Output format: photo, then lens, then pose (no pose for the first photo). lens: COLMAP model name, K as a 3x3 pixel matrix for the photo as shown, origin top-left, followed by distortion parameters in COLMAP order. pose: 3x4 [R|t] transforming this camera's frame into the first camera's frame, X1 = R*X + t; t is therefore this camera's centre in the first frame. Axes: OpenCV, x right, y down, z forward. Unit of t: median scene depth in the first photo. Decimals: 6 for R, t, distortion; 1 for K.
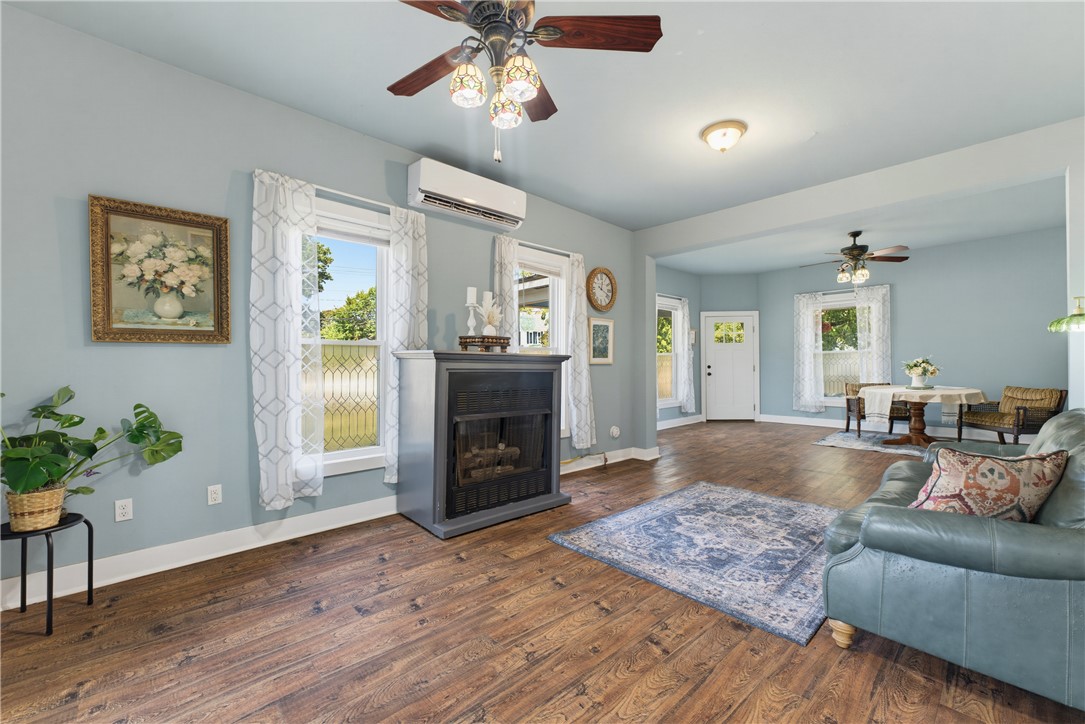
lens RADIAL K [[437.8, 0, 534.6], [0, 437.8, 361.4], [0, 0, 1]] dist [-0.000634, 0.000975]
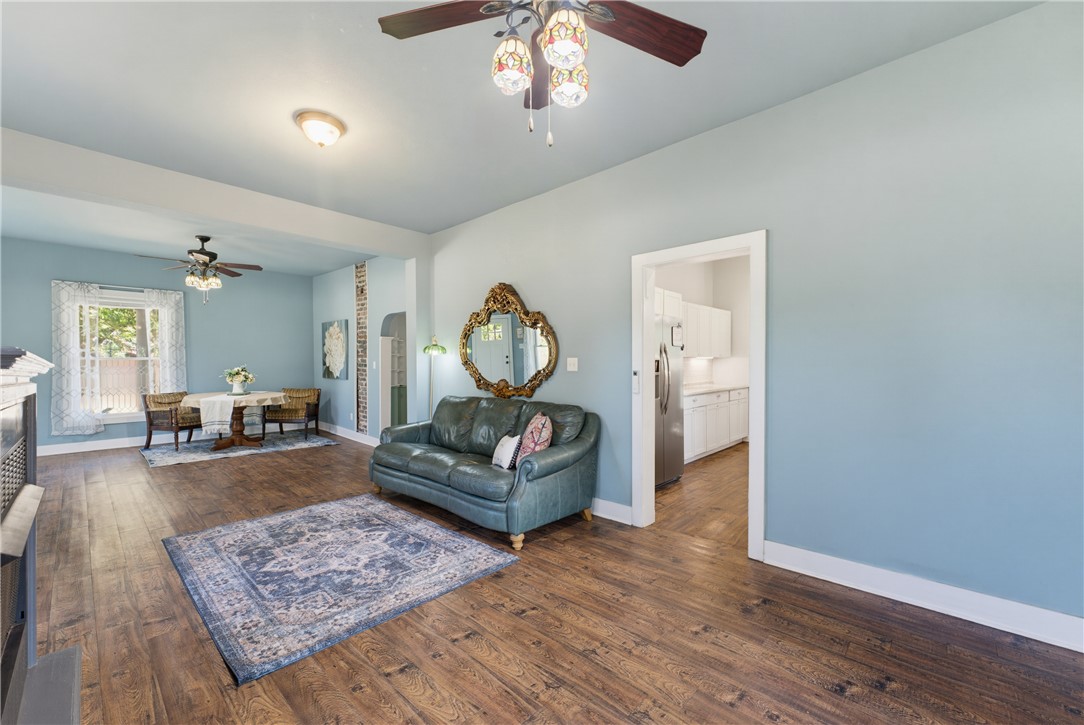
lens RADIAL K [[437.4, 0, 539.7], [0, 437.4, 371.2], [0, 0, 1]] dist [-0.000634, 0.000975]
pose [[-0.064525, -0.008255, 0.997882, -0.464817], [0.000955, 0.999965, 0.008334, -0.008694], [-0.997916, 0.001490, -0.064515, 0.531852]]
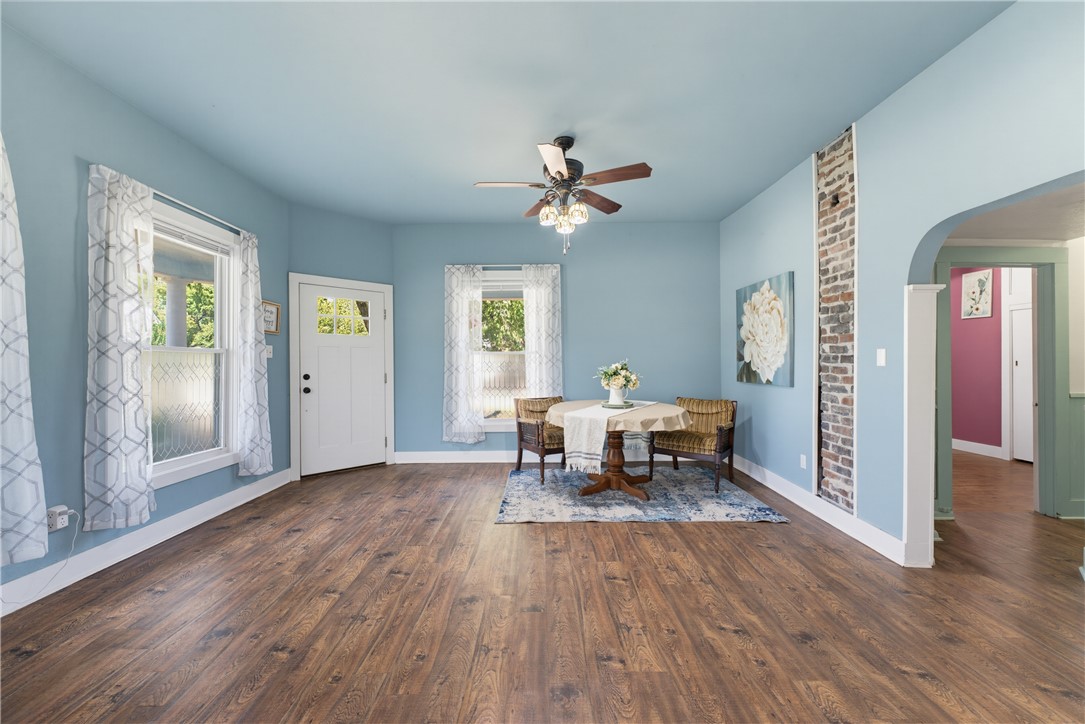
lens RADIAL K [[437.8, 0, 549.5], [0, 437.8, 366.1], [0, 0, 1]] dist [-0.000634, 0.000975]
pose [[0.663966, 0.001742, 0.747760, 0.488829], [-0.001818, 0.999998, -0.000715, -0.002206], [-0.747760, -0.000885, 0.663968, 1.053717]]
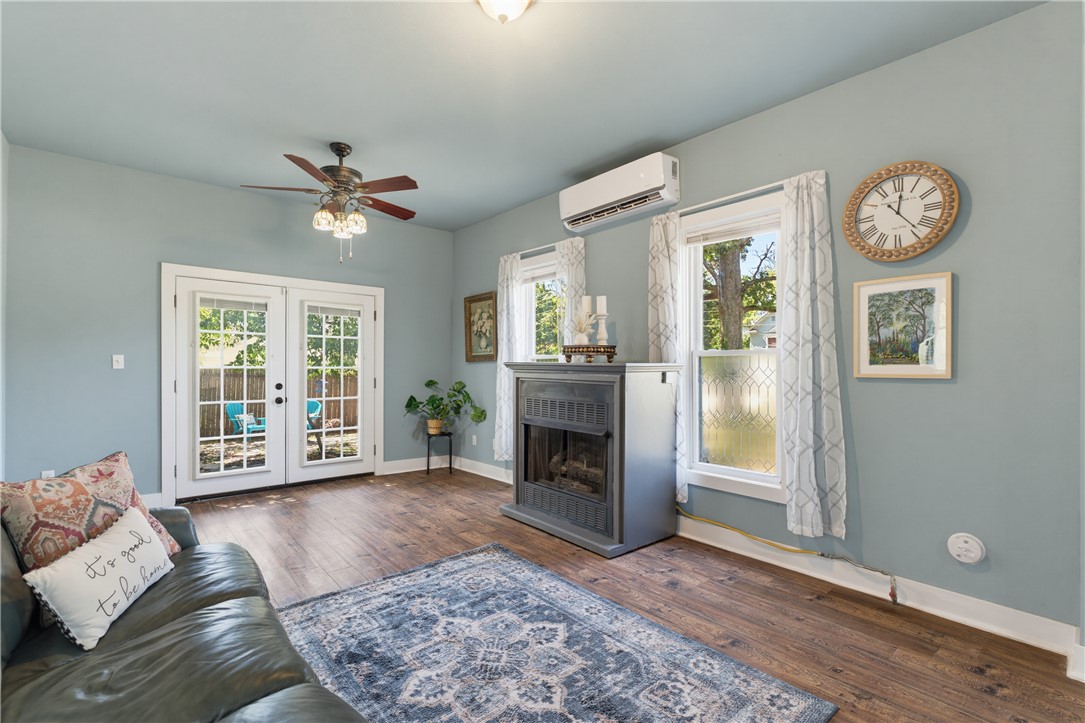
lens RADIAL K [[493.7, 0, 554.2], [0, 493.7, 368.6], [0, 0, 1]] dist [-0.000348, 0.000031]
pose [[-0.020080, -0.000582, -0.999798, 0.977461], [0.001148, 0.999999, -0.000606, -0.005737], [0.999798, -0.001160, -0.020080, 0.960346]]
